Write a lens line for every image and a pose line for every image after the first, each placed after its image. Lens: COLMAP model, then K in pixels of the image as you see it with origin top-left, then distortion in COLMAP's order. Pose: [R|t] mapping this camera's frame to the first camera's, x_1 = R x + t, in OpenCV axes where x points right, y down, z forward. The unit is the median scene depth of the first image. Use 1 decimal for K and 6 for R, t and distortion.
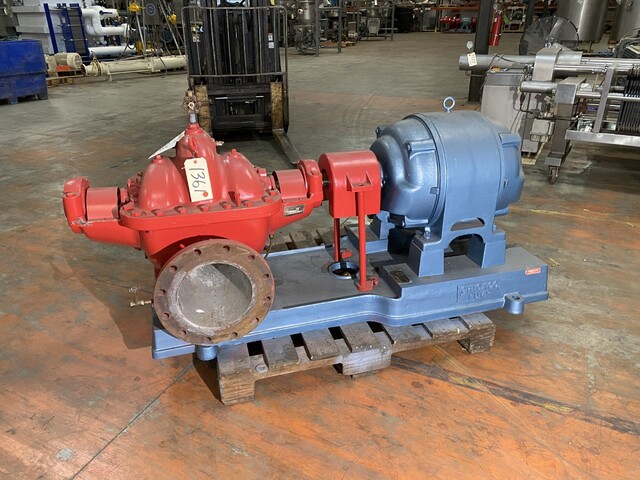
lens RADIAL K [[482.1, 0, 318.4], [0, 482.1, 249.3], [0, 0, 1]] dist [0.034553, -0.033869]
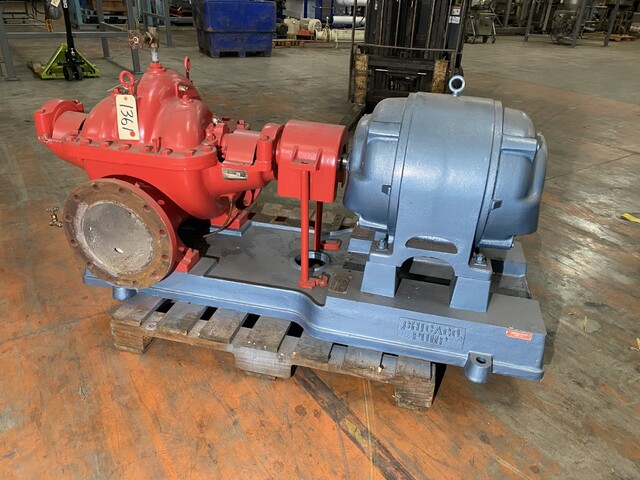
lens RADIAL K [[482.1, 0, 318.4], [0, 482.1, 249.3], [0, 0, 1]] dist [0.034553, -0.033869]
pose [[0.869683, 0.277903, -0.407948, 0.469204], [-0.264893, 0.960129, 0.089350, -0.065640], [0.416514, 0.030356, 0.908623, 0.234925]]
